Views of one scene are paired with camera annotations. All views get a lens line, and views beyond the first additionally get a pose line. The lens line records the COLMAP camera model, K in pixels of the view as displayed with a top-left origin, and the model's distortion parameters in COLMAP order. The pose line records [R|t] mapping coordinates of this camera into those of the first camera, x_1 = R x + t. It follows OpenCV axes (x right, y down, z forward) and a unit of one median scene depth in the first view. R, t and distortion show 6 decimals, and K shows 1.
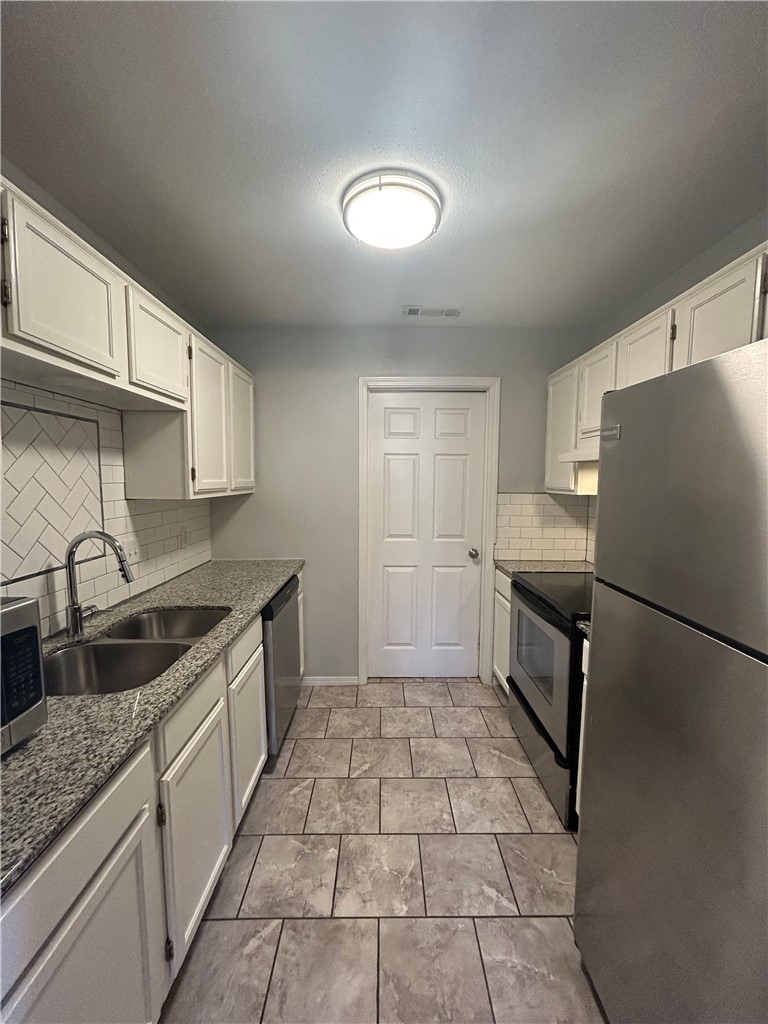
lens RADIAL K [[411.9, 0, 386.3], [0, 411.9, 513.9], [0, 0, 1]] dist [0.000561, -0.000061]
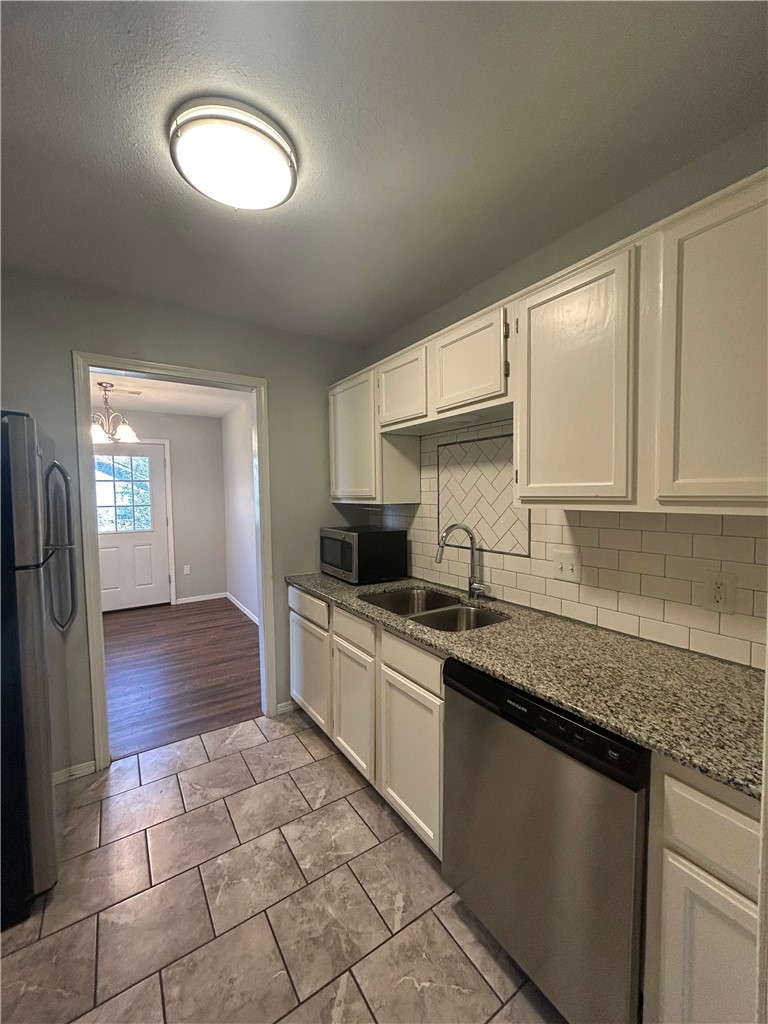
lens RADIAL K [[411.9, 0, 386.3], [0, 411.9, 513.9], [0, 0, 1]] dist [0.000561, -0.000061]
pose [[-0.836628, 0.031248, -0.546880, 0.207420], [-0.041861, 0.991805, 0.120709, -0.125502], [0.546170, 0.123882, -0.828463, 1.713047]]
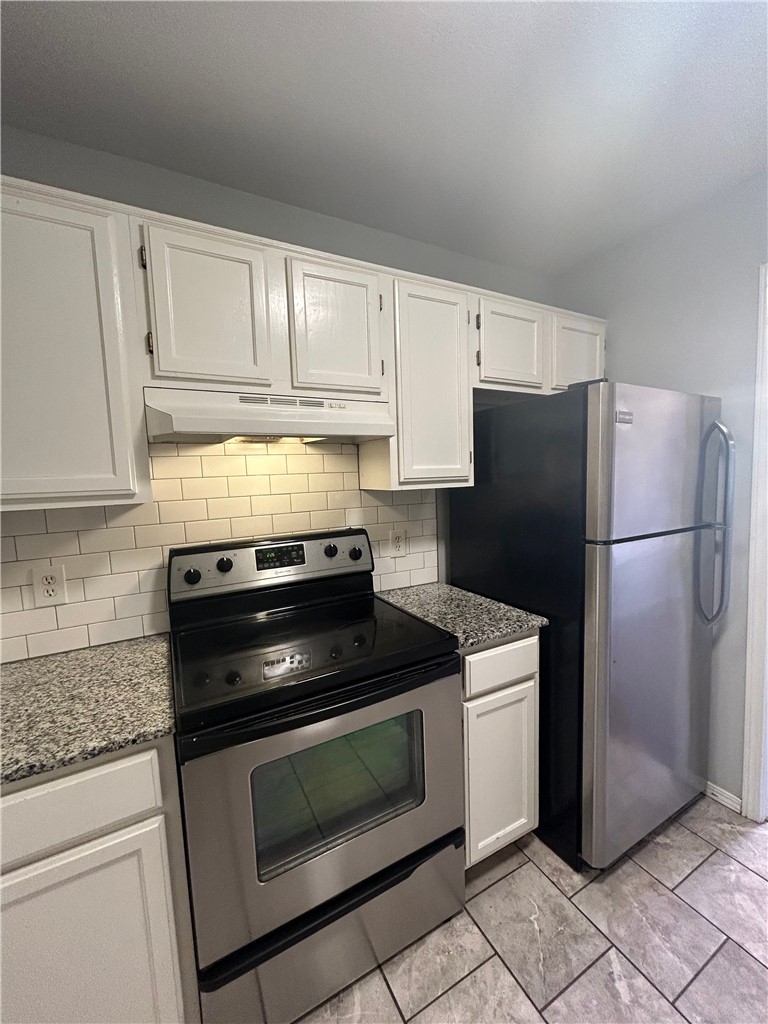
lens RADIAL K [[411.9, 0, 386.3], [0, 411.9, 513.9], [0, 0, 1]] dist [0.000561, -0.000061]
pose [[-0.472781, -0.071945, 0.878238, -0.129510], [0.107088, 0.984583, 0.138305, -0.098773], [-0.874649, 0.159436, -0.457787, 1.372389]]
